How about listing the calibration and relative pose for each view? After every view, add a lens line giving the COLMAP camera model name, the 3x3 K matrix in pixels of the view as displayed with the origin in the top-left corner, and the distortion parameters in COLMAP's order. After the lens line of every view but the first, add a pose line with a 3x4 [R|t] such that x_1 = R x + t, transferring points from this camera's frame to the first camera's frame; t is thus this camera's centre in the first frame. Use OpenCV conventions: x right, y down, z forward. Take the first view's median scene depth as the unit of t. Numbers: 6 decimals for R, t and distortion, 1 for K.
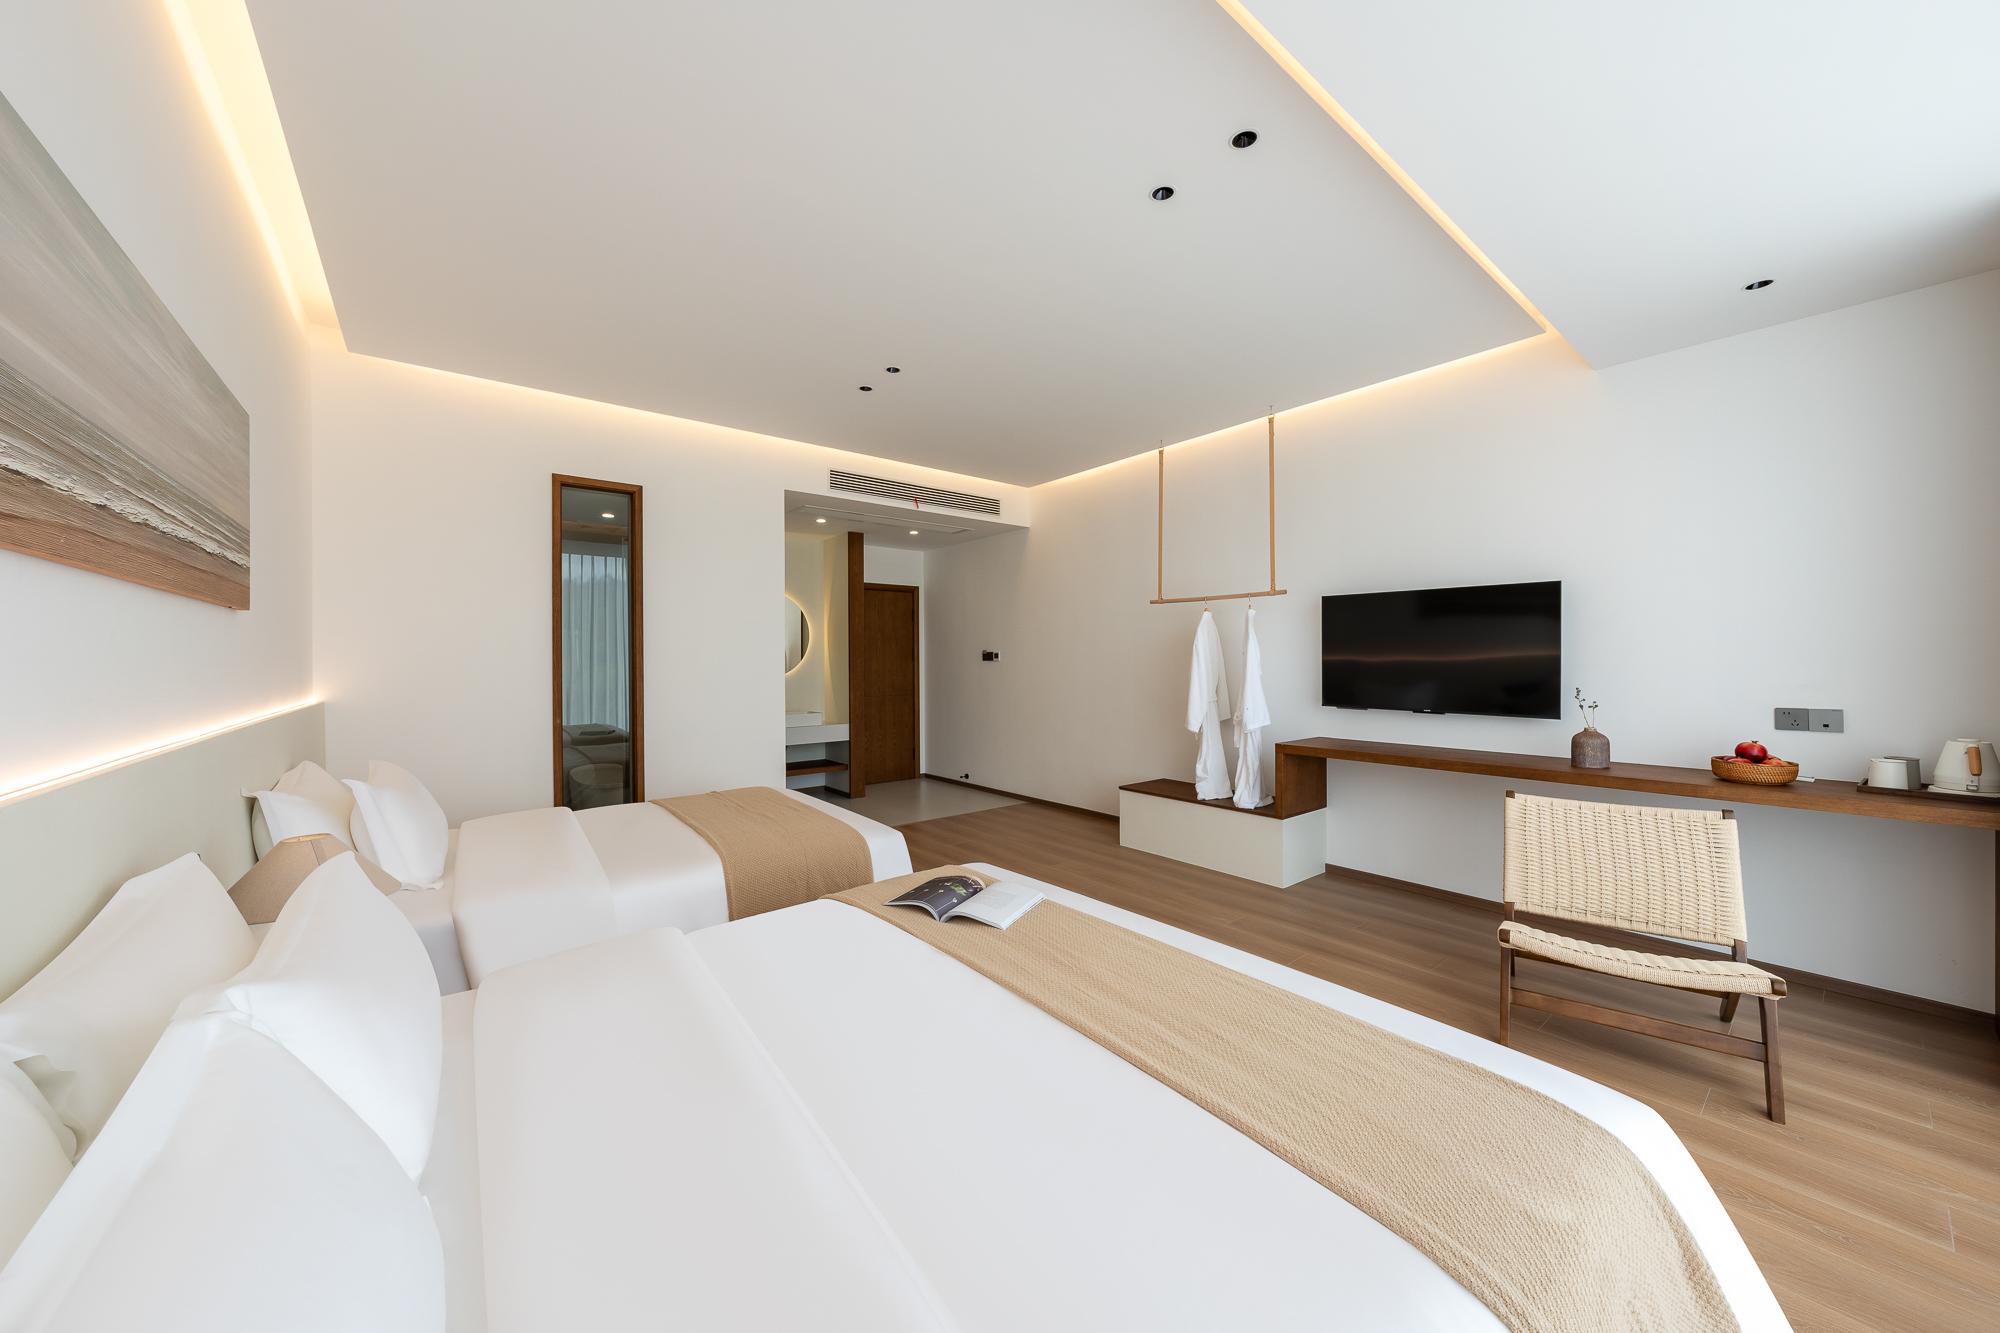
lens RADIAL K [[701.0, 0, 1003.9], [0, 701.0, 665.7], [0, 0, 1]] dist [-0.003051, -0.000074]
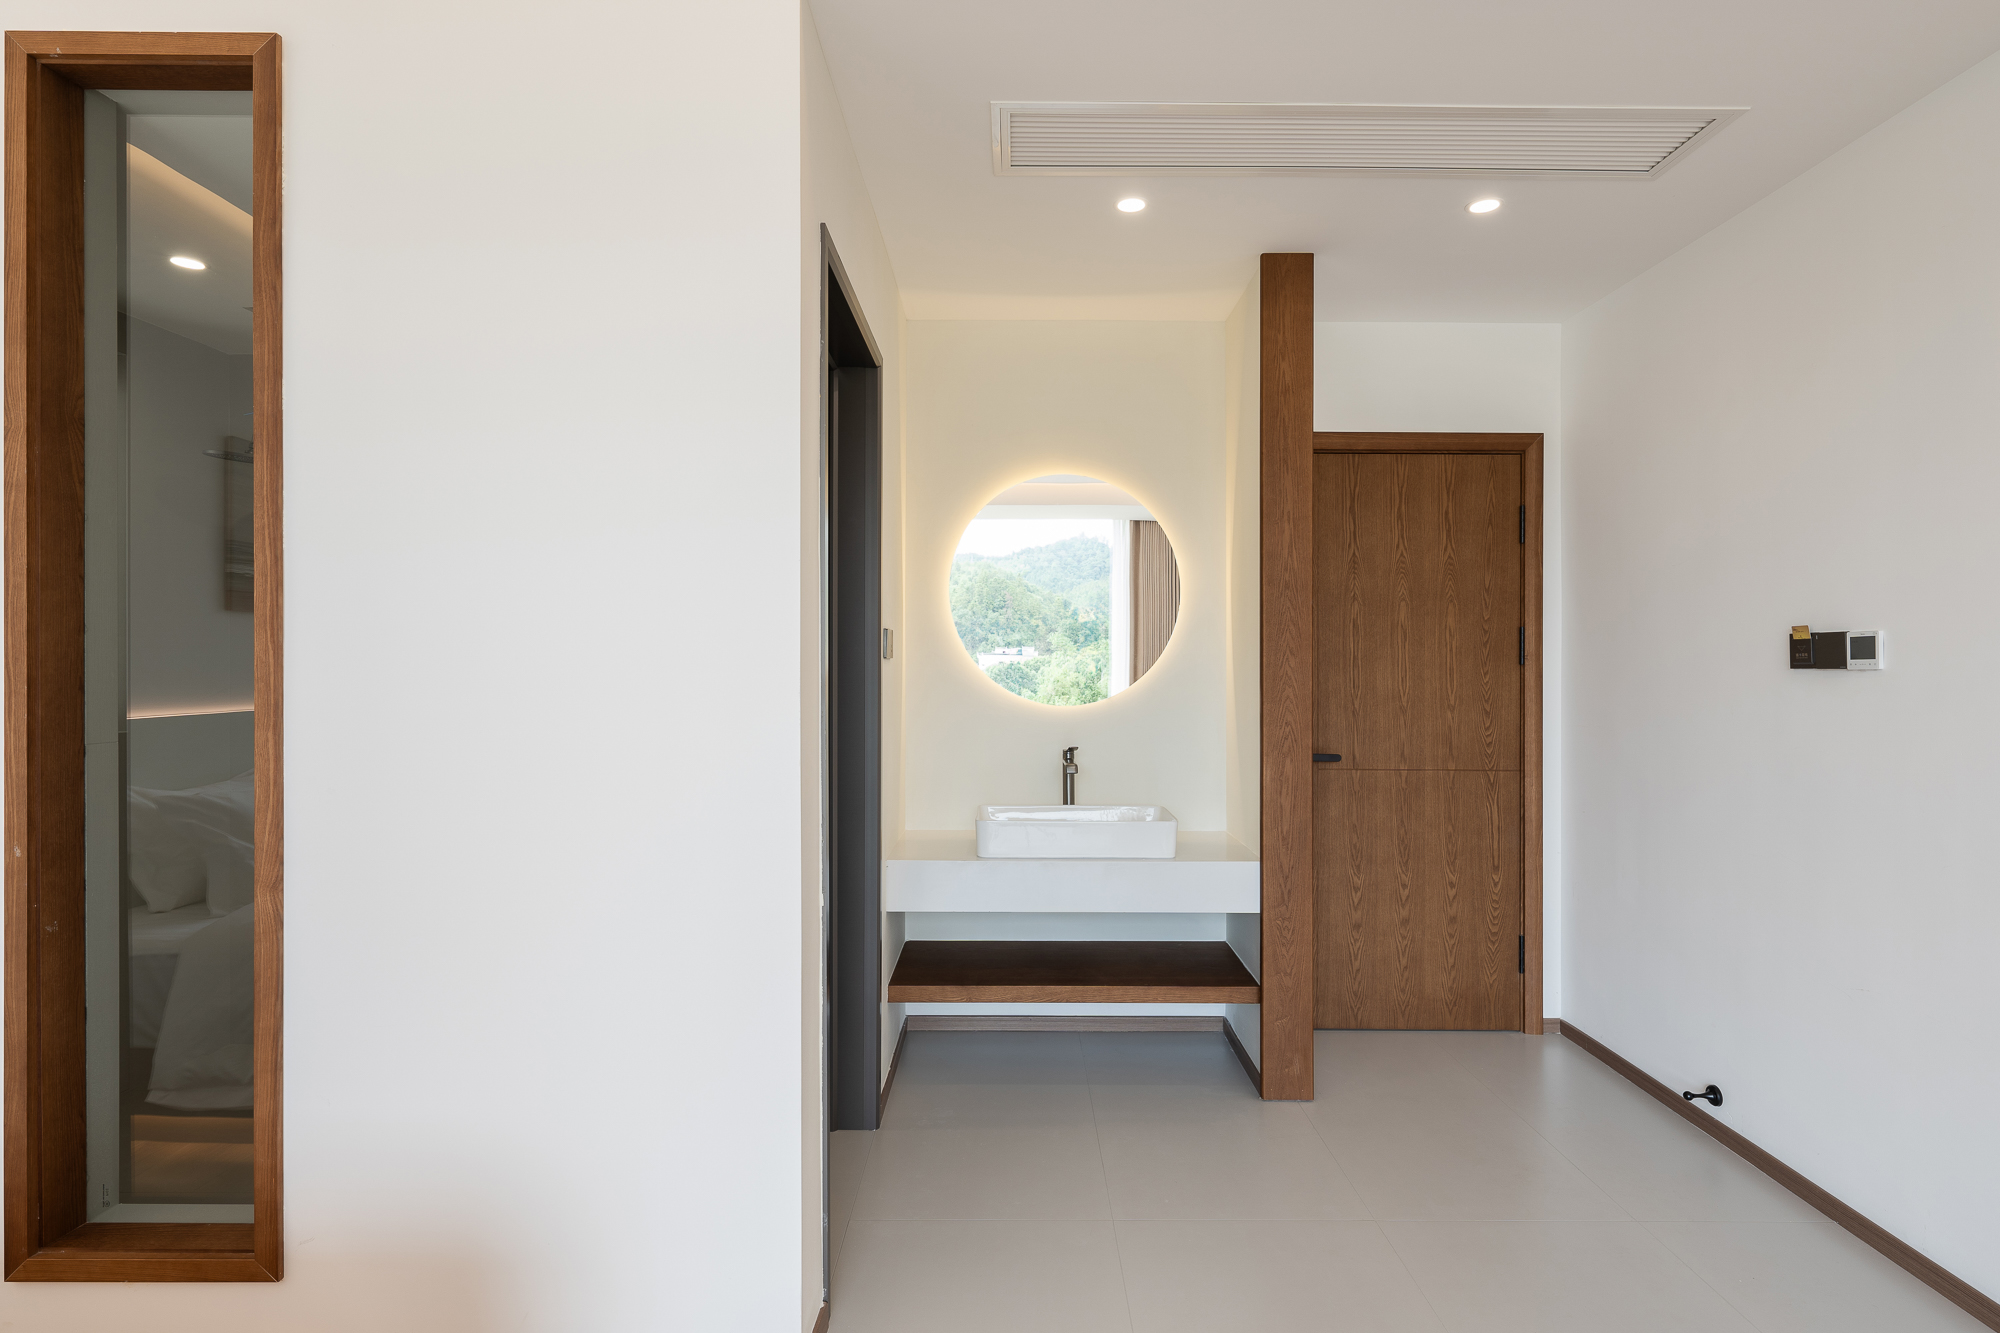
lens RADIAL K [[1020.9, 0, 1006.2], [0, 1020.9, 676.9], [0, 0, 1]] dist [0.007092, -0.001903]
pose [[0.771145, 0.011041, -0.636564, -0.021239], [-0.011407, 0.999929, 0.003525, -0.002309], [0.636557, 0.004543, 0.771216, 0.828989]]
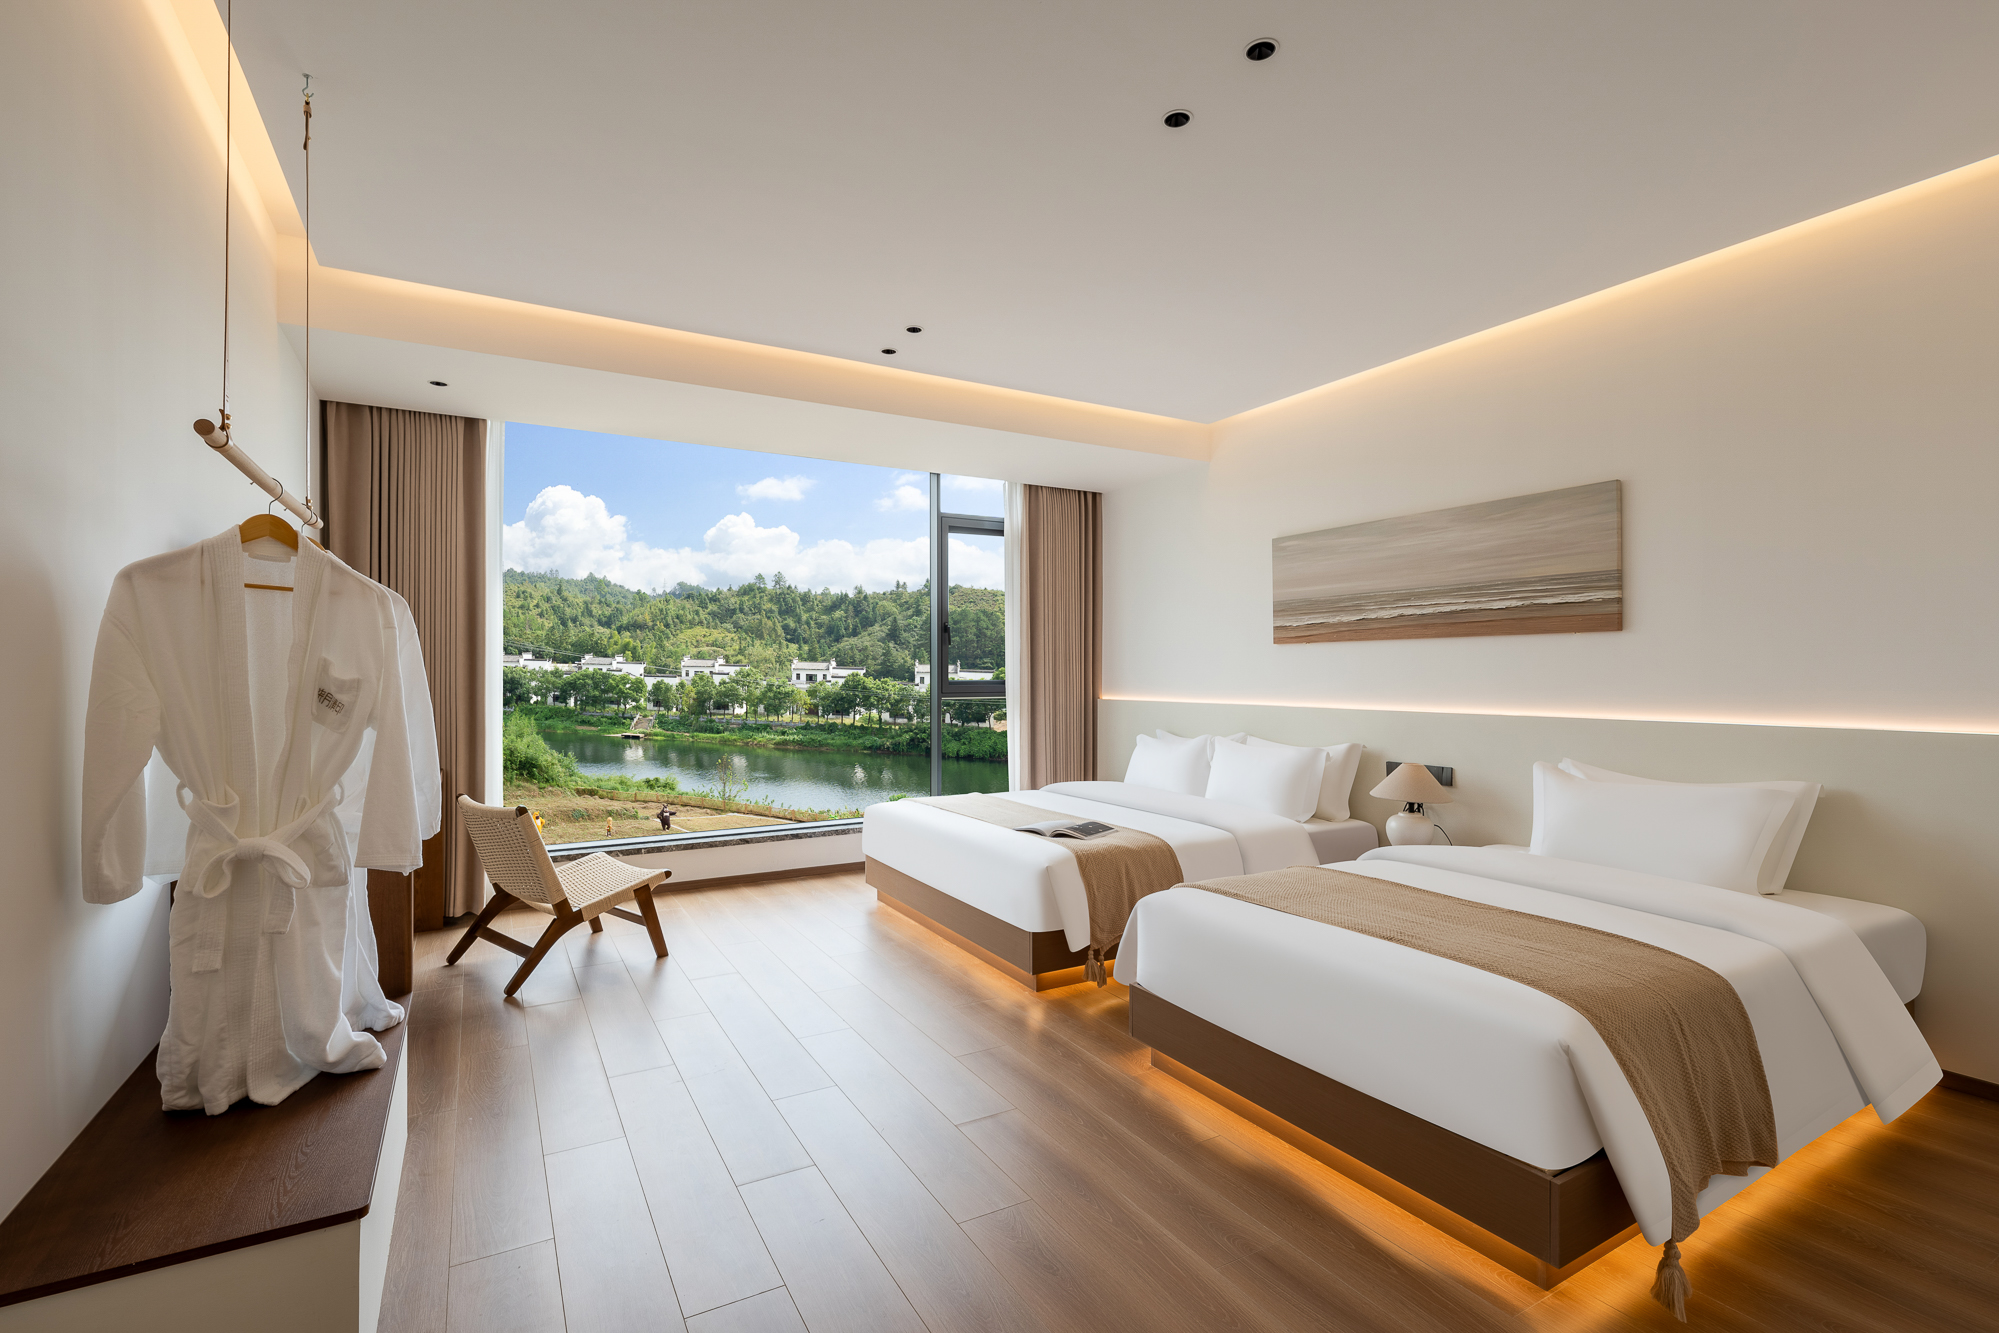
lens RADIAL K [[902.5, 0, 985.3], [0, 902.5, 673.8], [0, 0, 1]] dist [-0.002181, -0.000692]
pose [[-0.984357, 0.006422, 0.176069, -0.109420], [0.007767, 0.999946, 0.006952, -0.010100], [-0.176014, 0.008211, -0.984353, 1.373938]]
